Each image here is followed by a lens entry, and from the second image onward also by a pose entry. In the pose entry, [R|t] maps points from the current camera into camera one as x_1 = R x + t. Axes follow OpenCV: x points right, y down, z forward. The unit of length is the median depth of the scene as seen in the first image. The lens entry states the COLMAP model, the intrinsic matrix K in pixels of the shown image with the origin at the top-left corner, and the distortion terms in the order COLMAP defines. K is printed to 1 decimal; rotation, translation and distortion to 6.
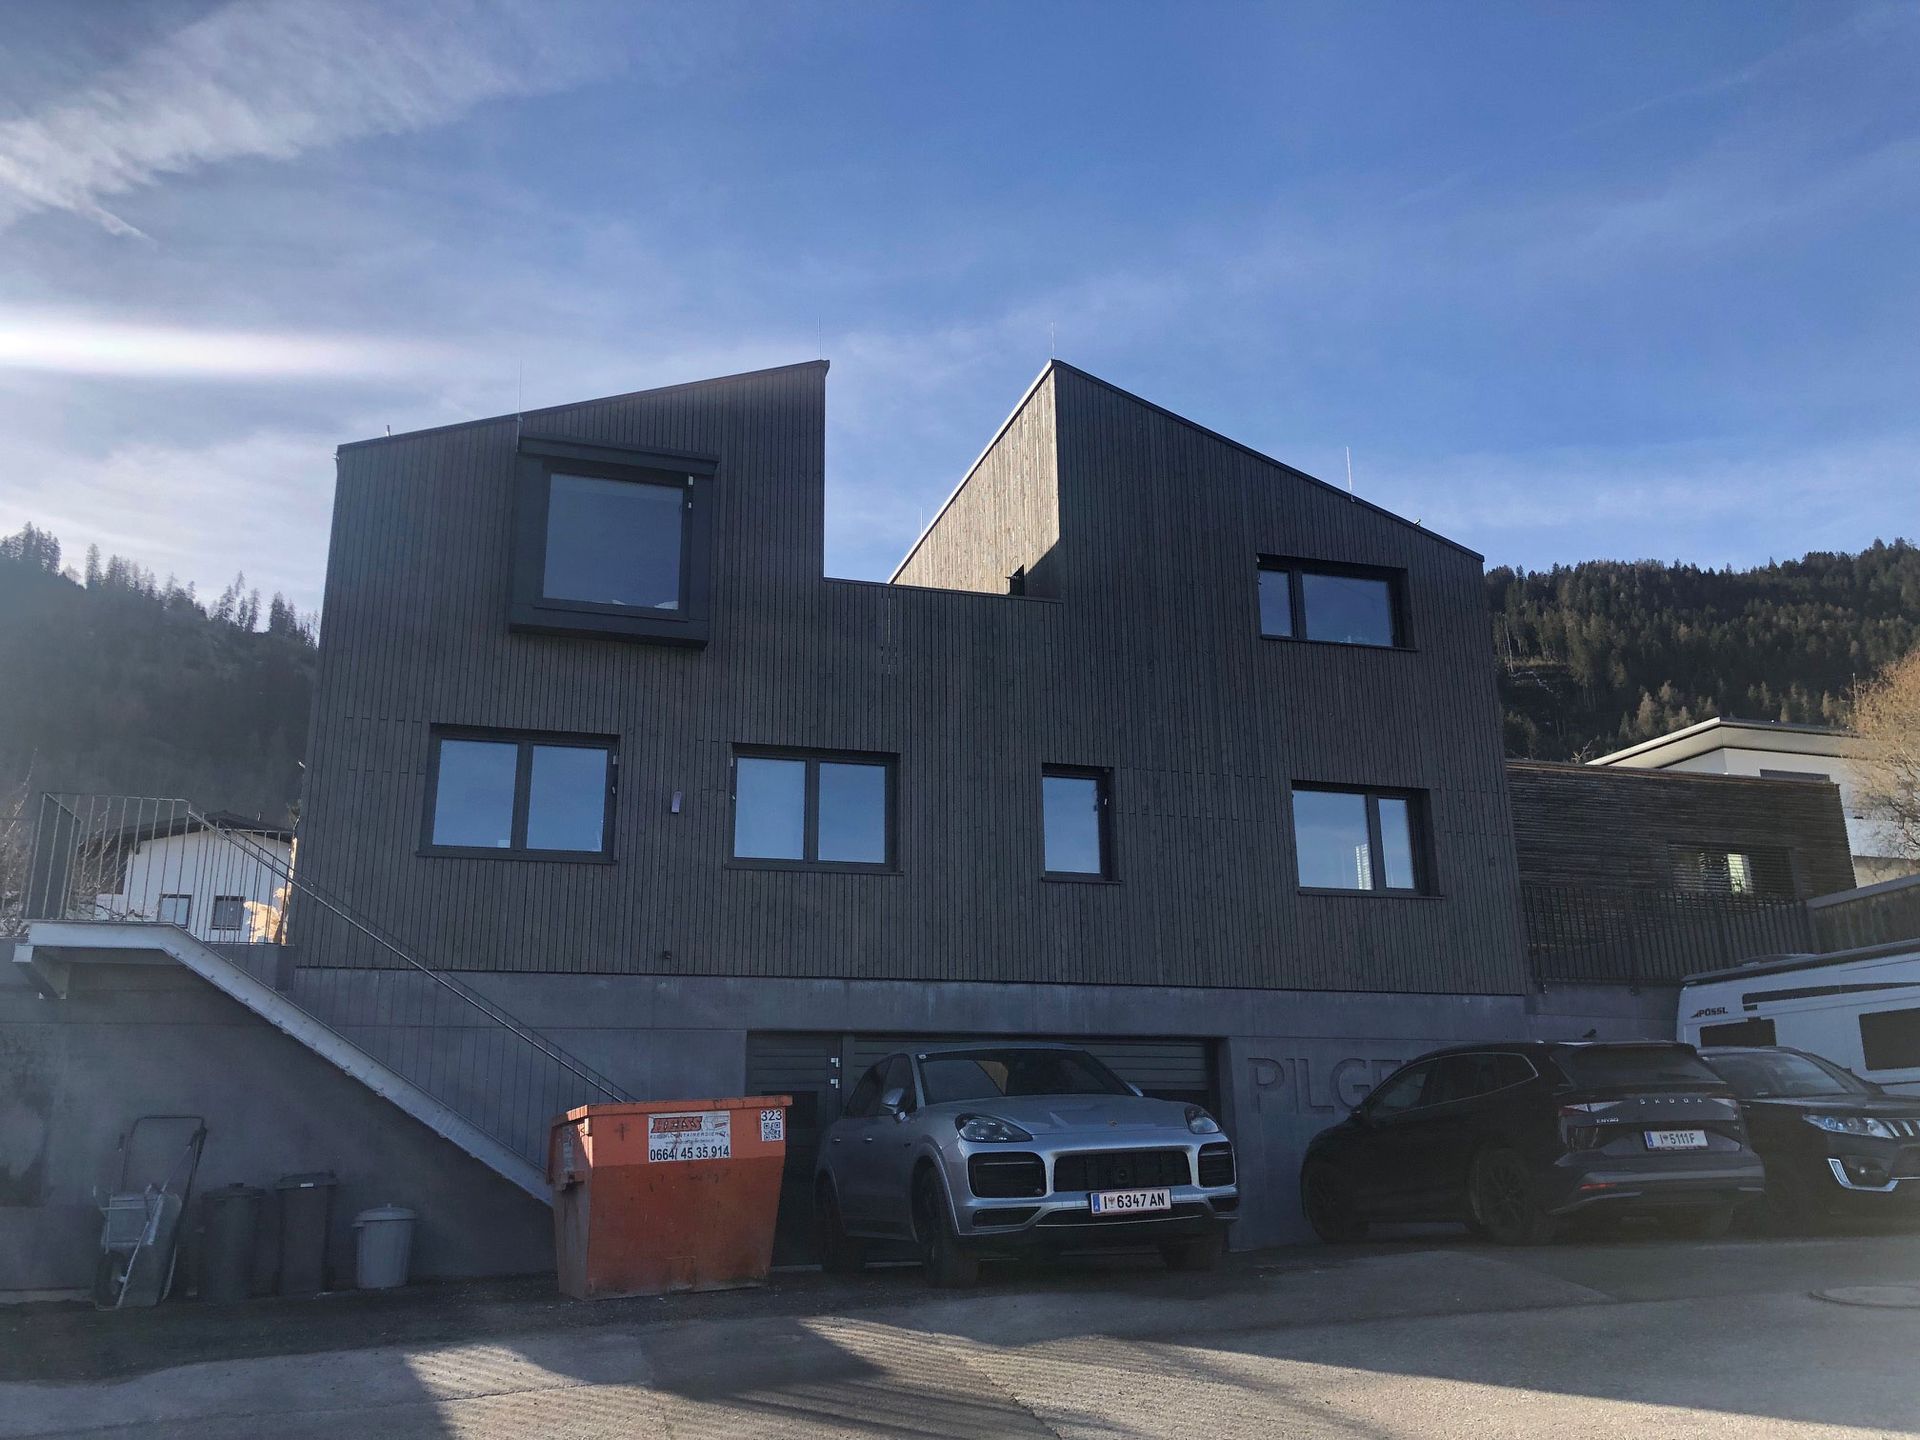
lens RADIAL K [[1573.2, 0, 957.6], [0, 1573.2, 722.3], [0, 0, 1]] dist [0.009963, -0.005162]
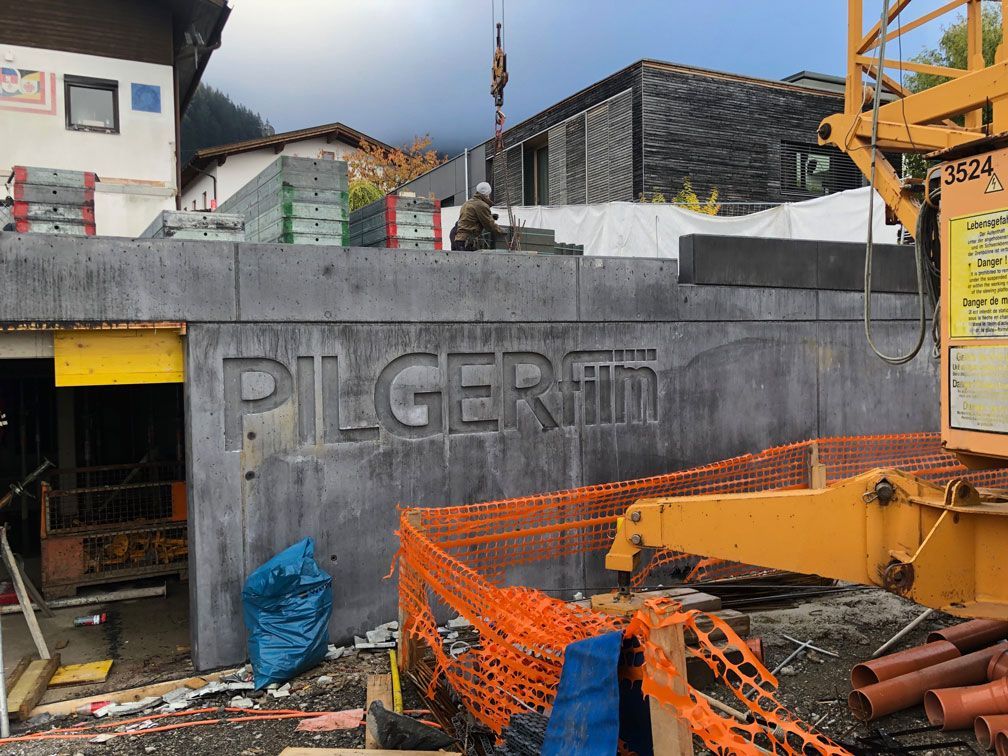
lens RADIAL K [[825.9, 0, 503.5], [0, 825.9, 378.8], [0, 0, 1]] dist [0.009963, -0.005162]
pose [[0.986863, -0.013495, 0.160993, 0.127330], [-0.036626, 0.951872, 0.304300, 0.065079], [-0.157352, -0.306199, 0.938873, 0.367162]]
